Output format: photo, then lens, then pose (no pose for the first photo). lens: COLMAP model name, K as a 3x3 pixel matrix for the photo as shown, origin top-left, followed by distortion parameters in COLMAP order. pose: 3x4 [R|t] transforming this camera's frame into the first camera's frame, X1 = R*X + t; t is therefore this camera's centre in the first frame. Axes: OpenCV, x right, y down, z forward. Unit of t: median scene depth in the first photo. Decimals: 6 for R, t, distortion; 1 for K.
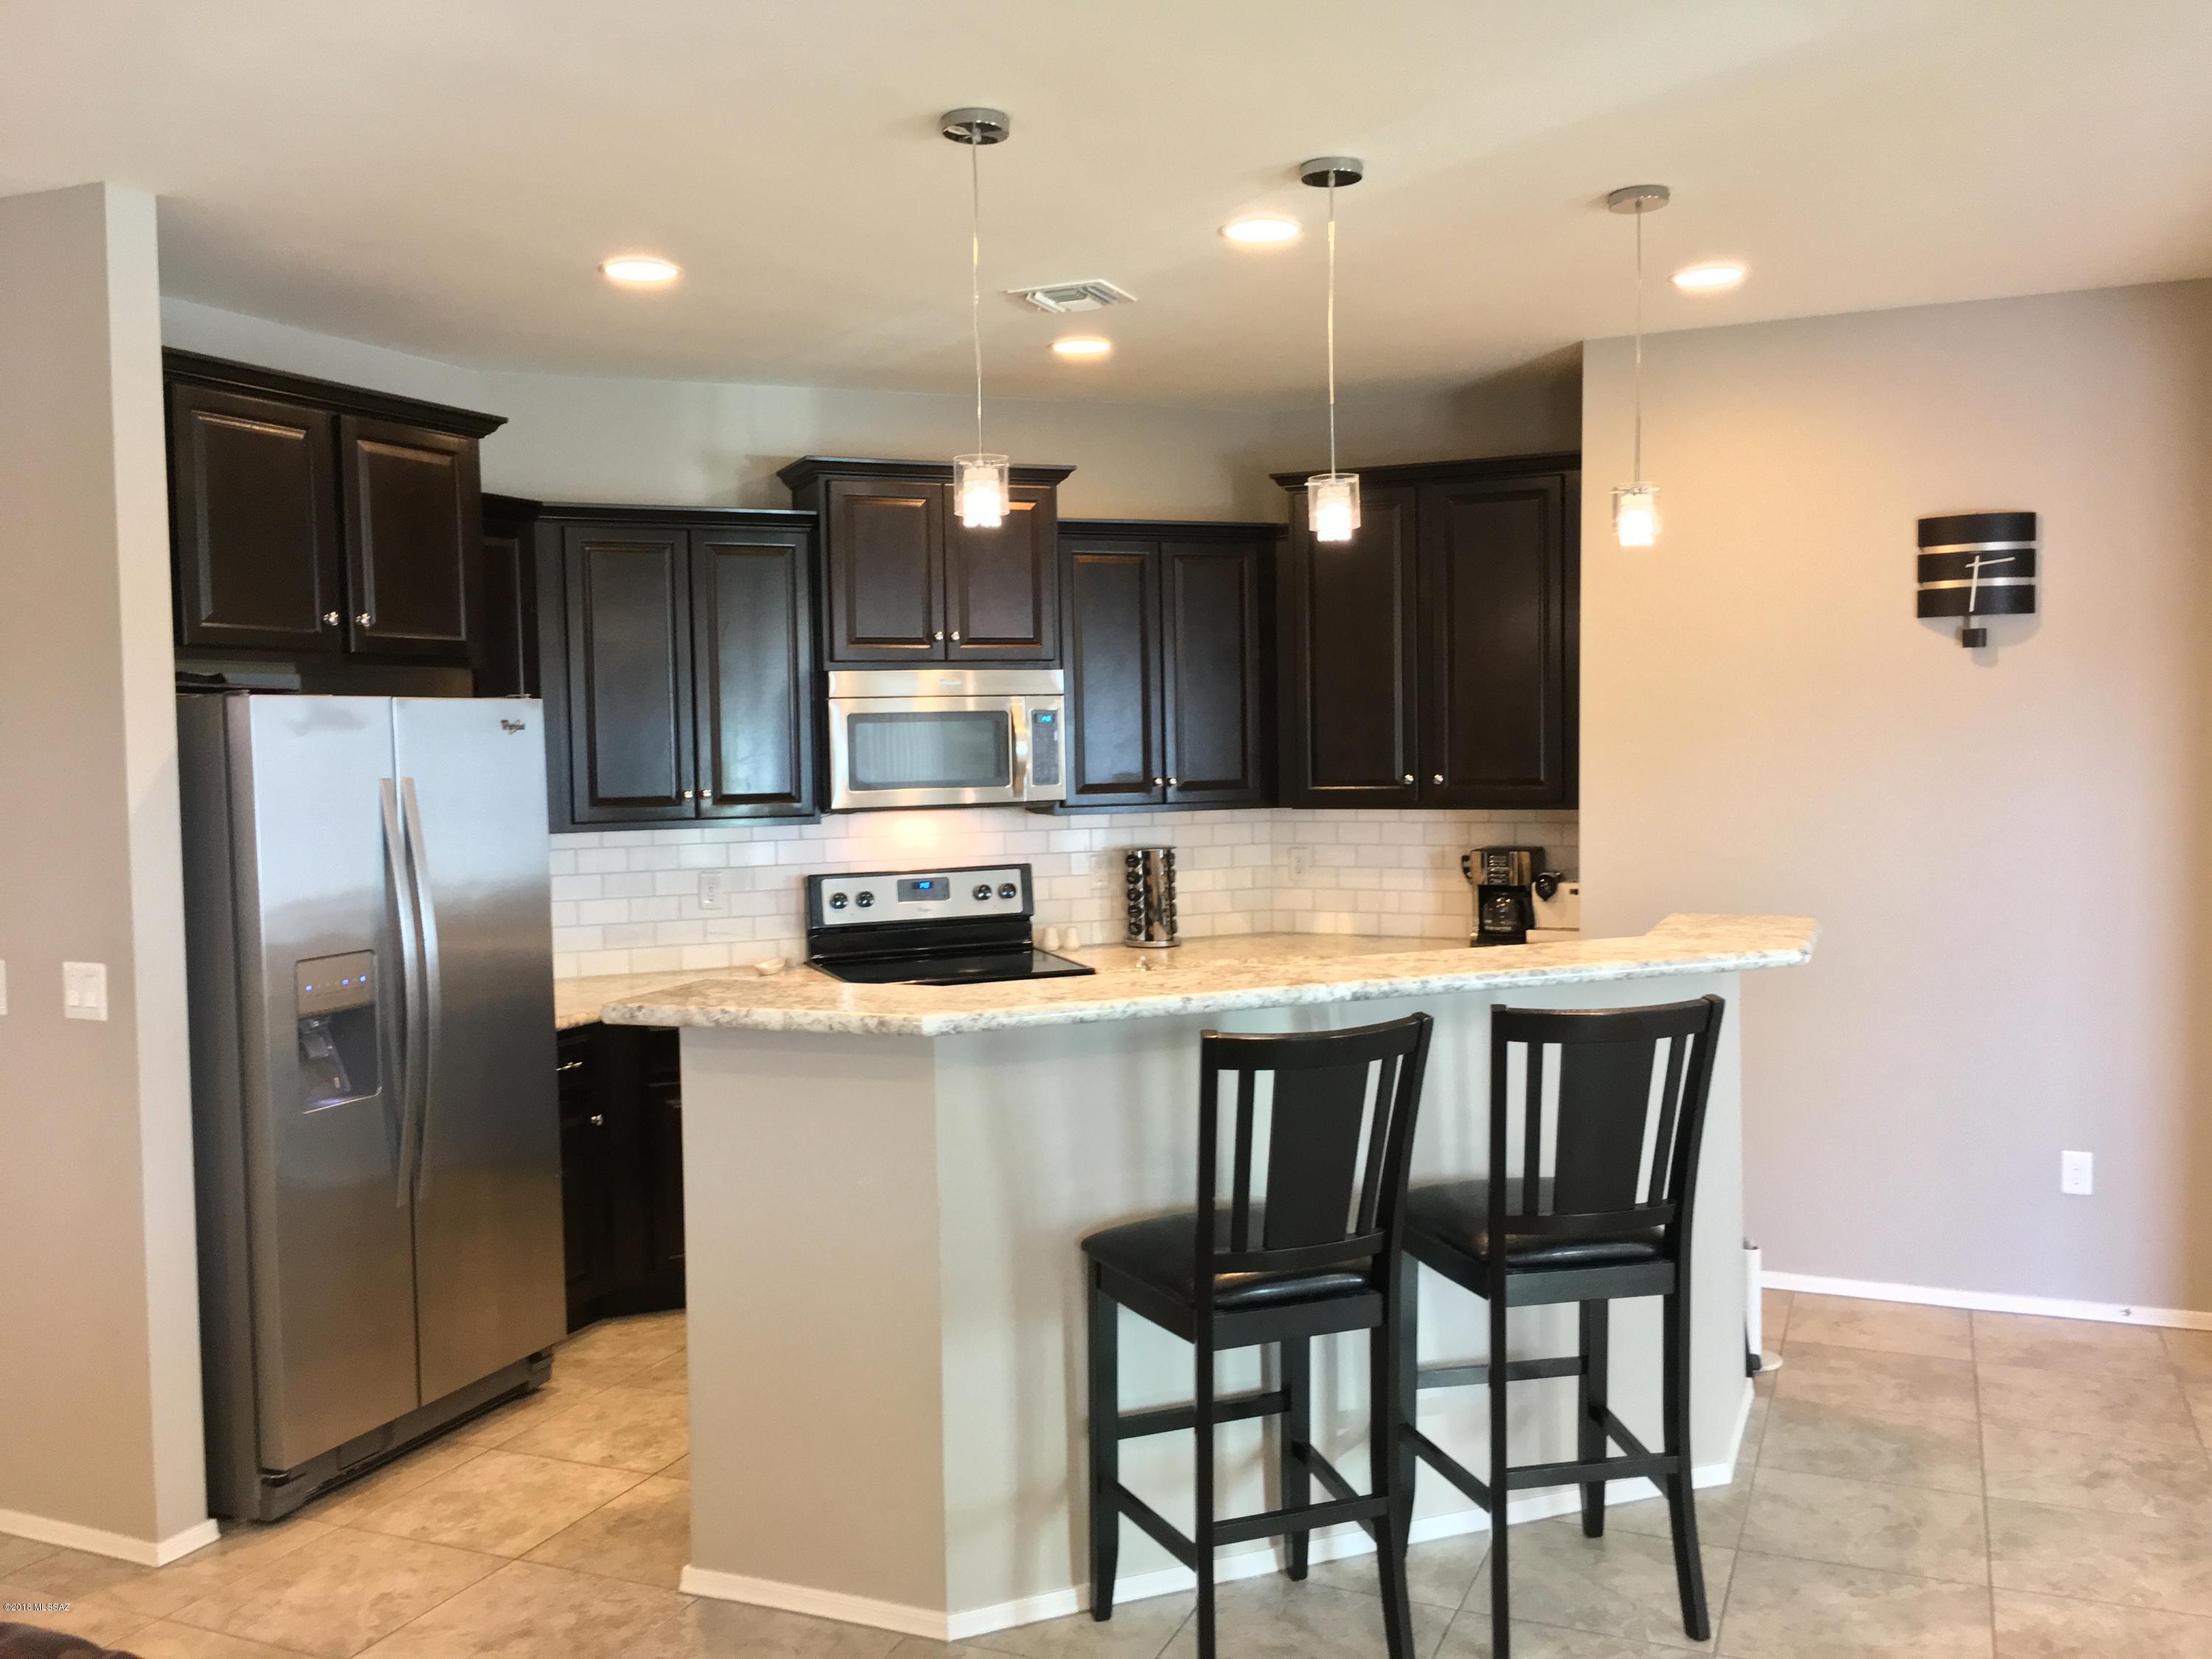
lens RADIAL K [[1878.1, 0, 1099.5], [0, 1878.1, 836.8], [0, 0, 1]] dist [0.049752, -0.054433]
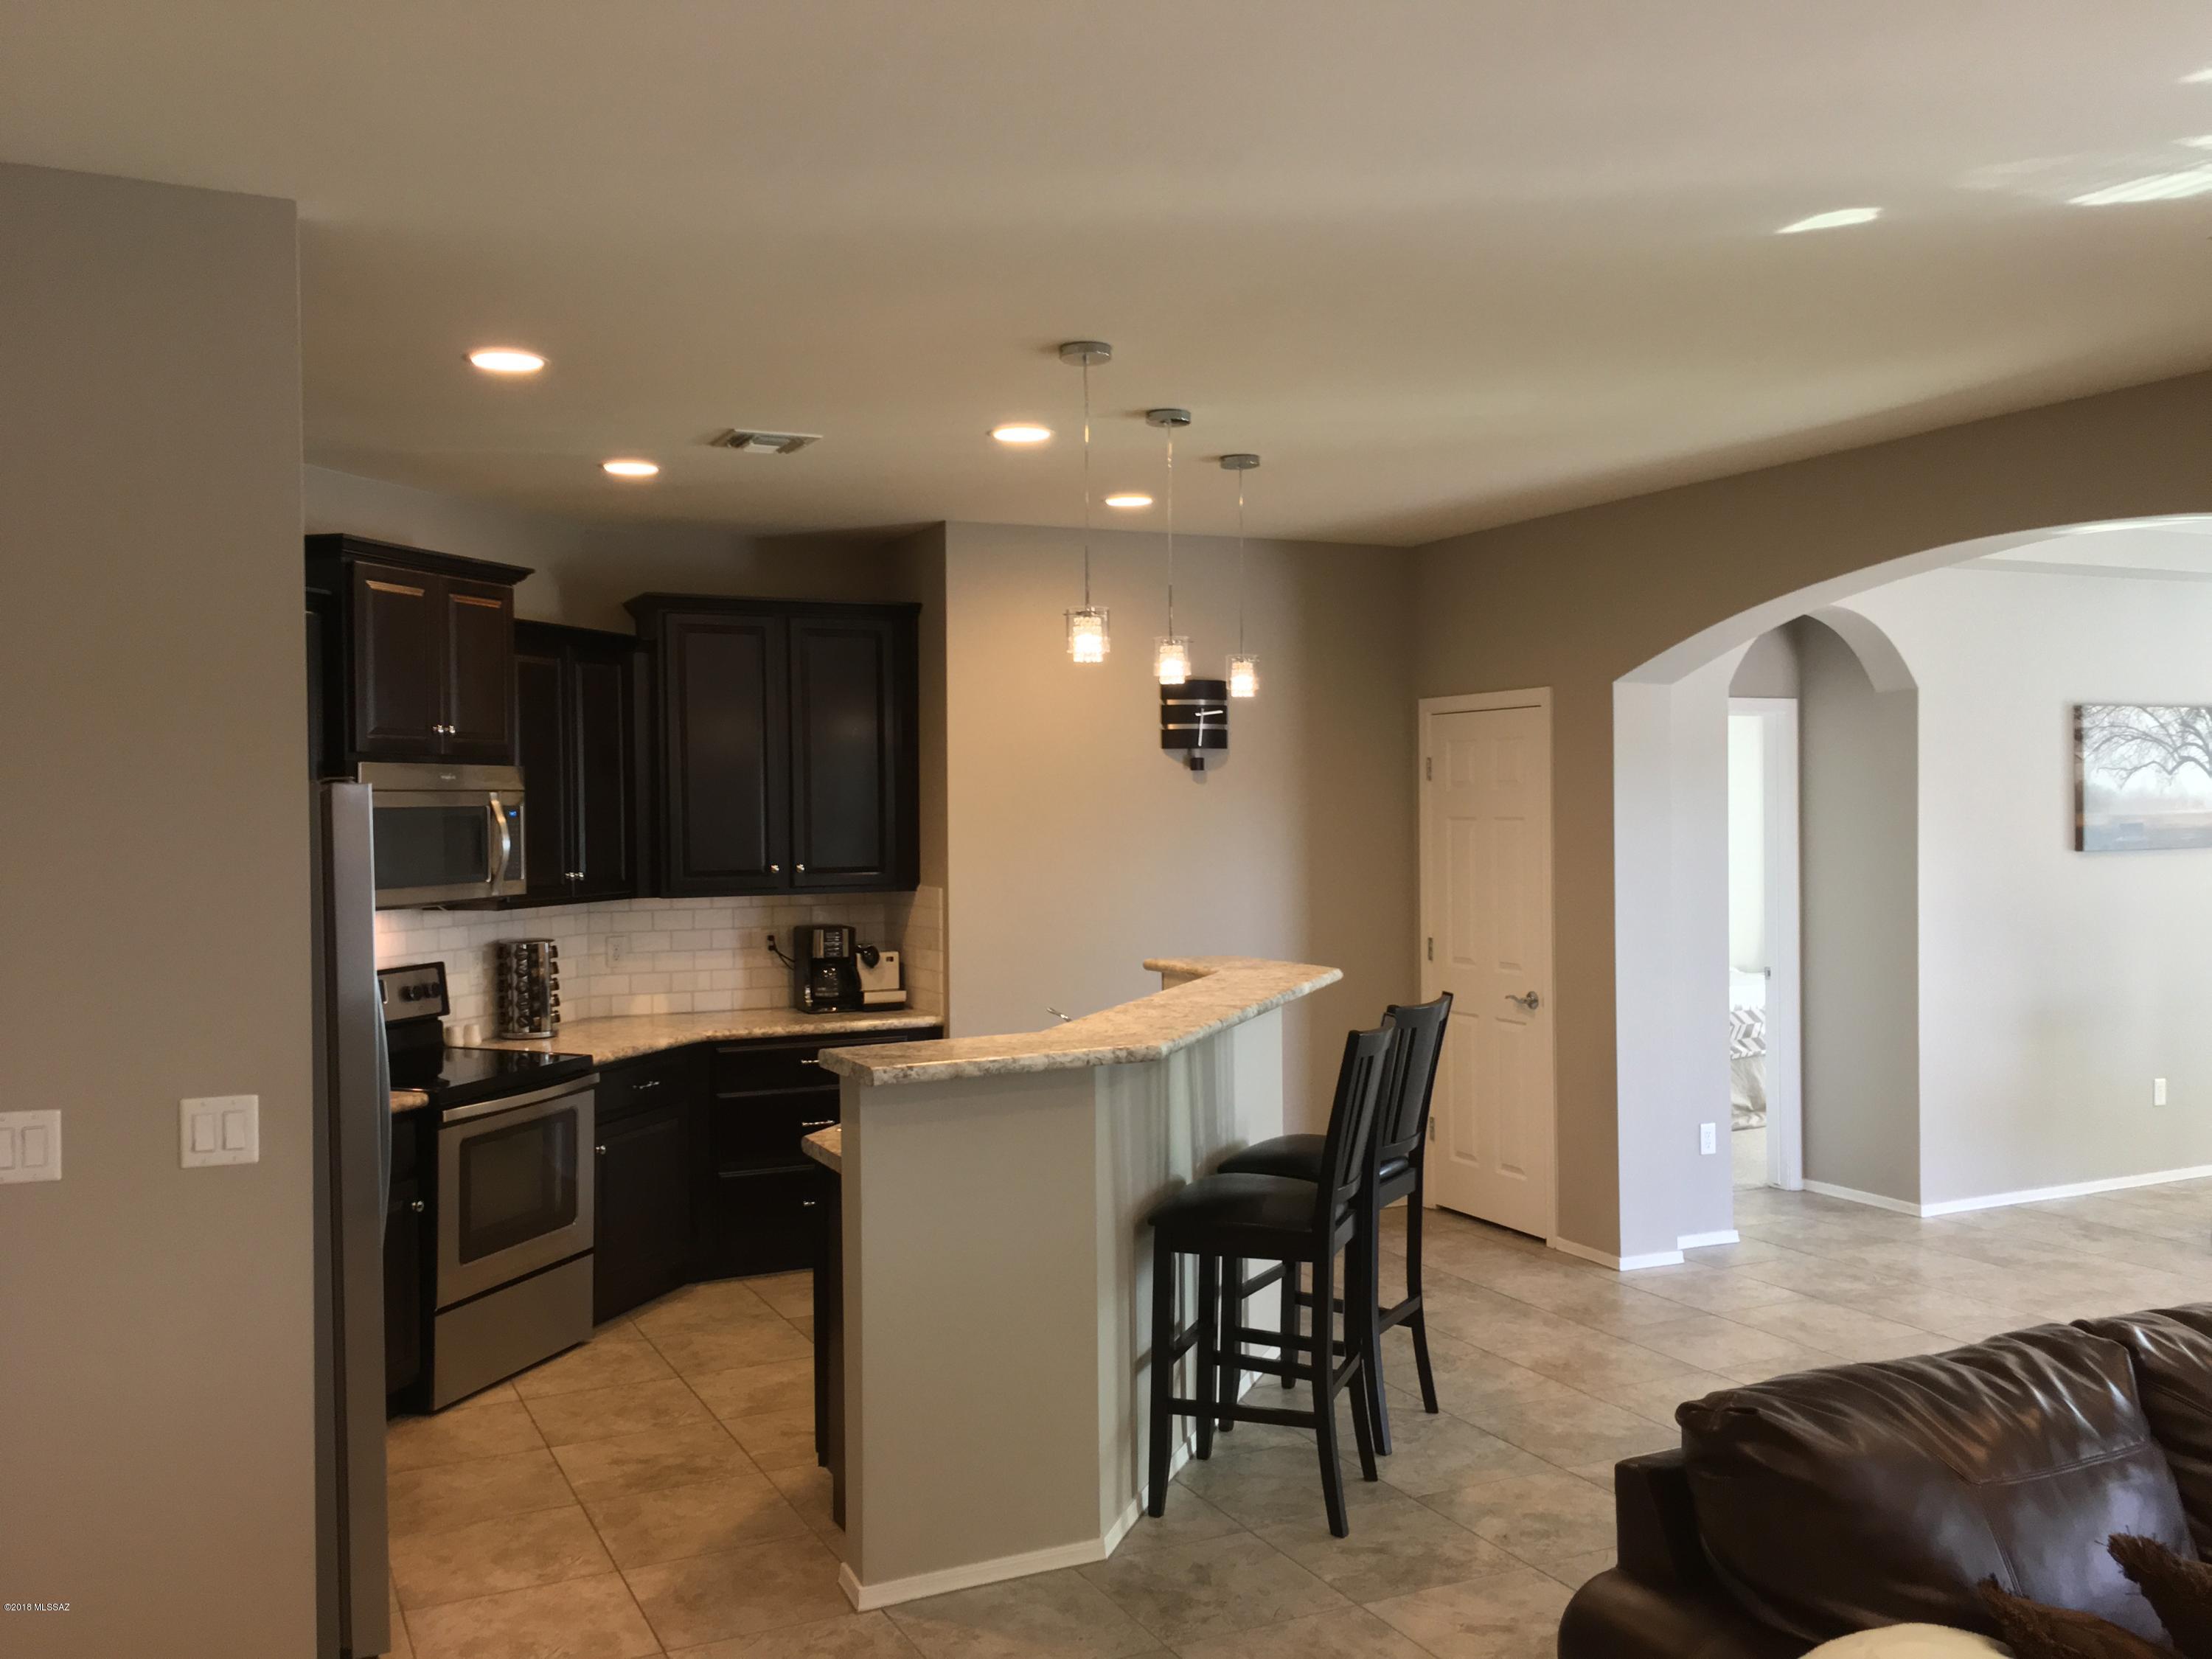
lens RADIAL K [[1878.1, 0, 1098.5], [0, 1878.1, 834.0], [0, 0, 1]] dist [0.049752, -0.054433]
pose [[0.661342, -0.001094, 0.750084, -0.573474], [0.042981, 0.998411, -0.036439, -0.001730], [-0.748852, 0.056338, 0.660338, 0.092376]]
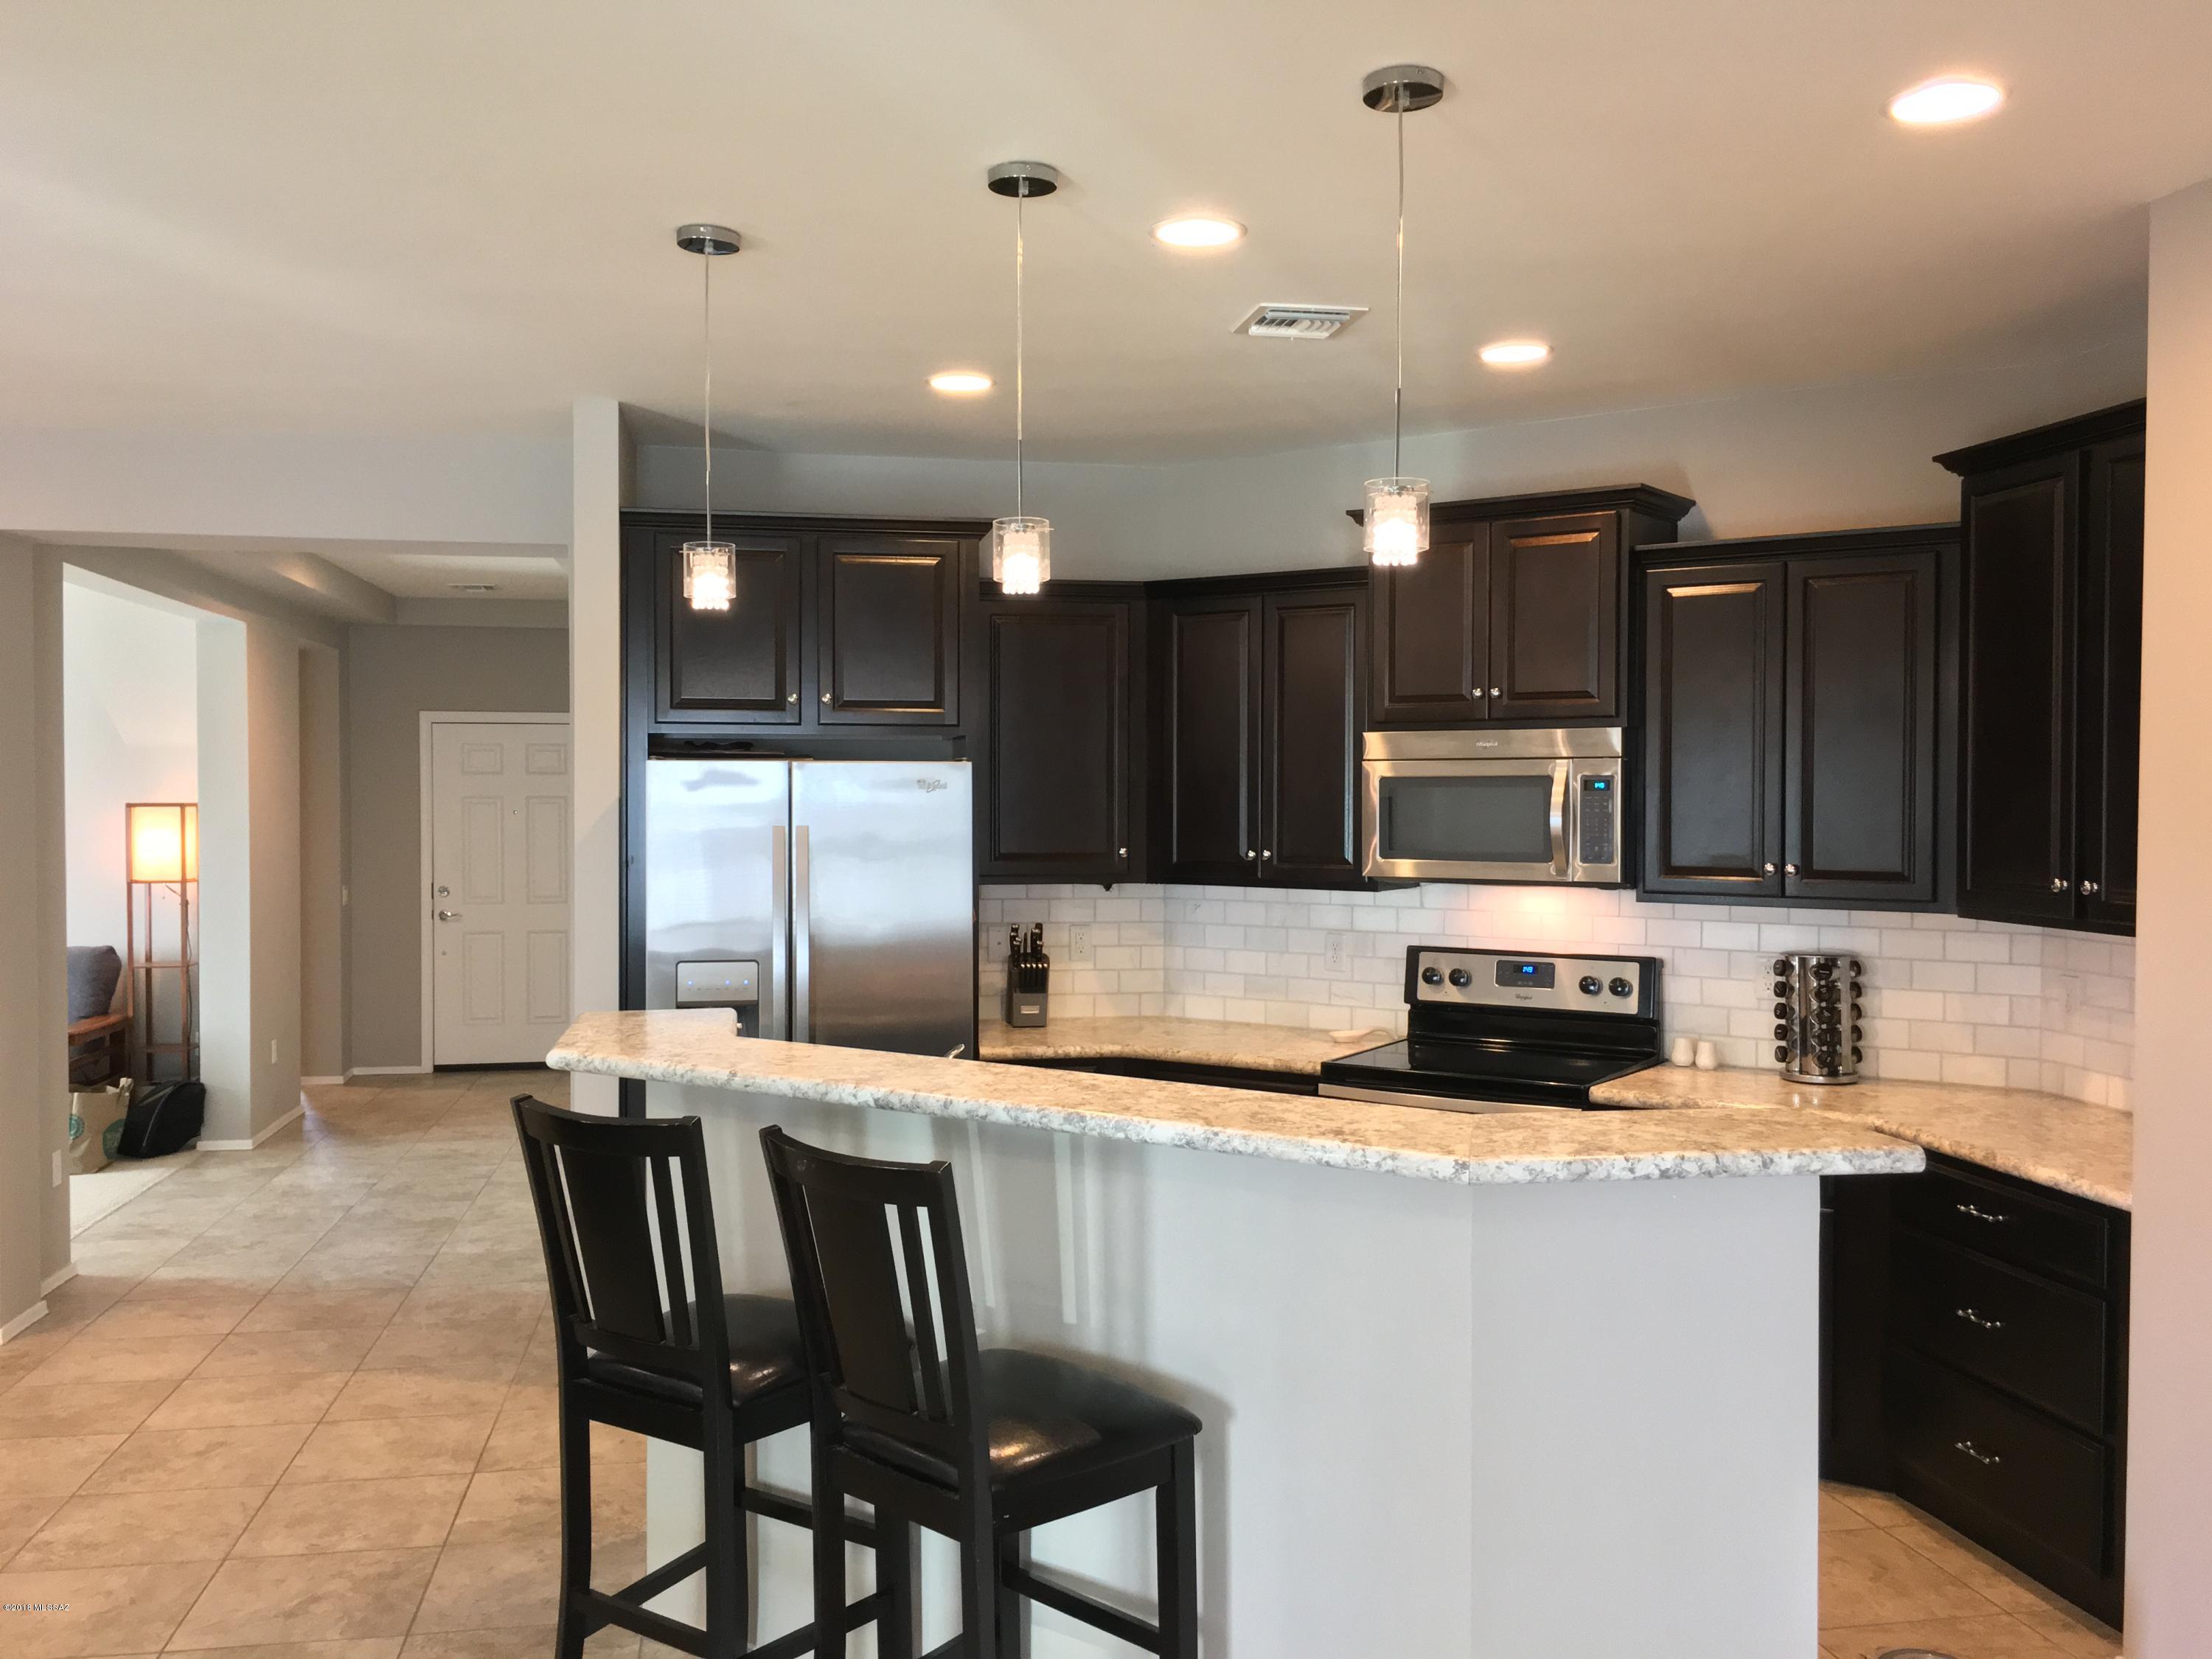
lens RADIAL K [[1878.1, 0, 1104.2], [0, 1878.1, 817.6], [0, 0, 1]] dist [0.049752, -0.054433]
pose [[0.546223, 0.031273, -0.837056, 0.552319], [-0.061169, 0.998124, -0.002626, -0.032238], [0.835404, 0.052636, 0.547111, 0.347976]]
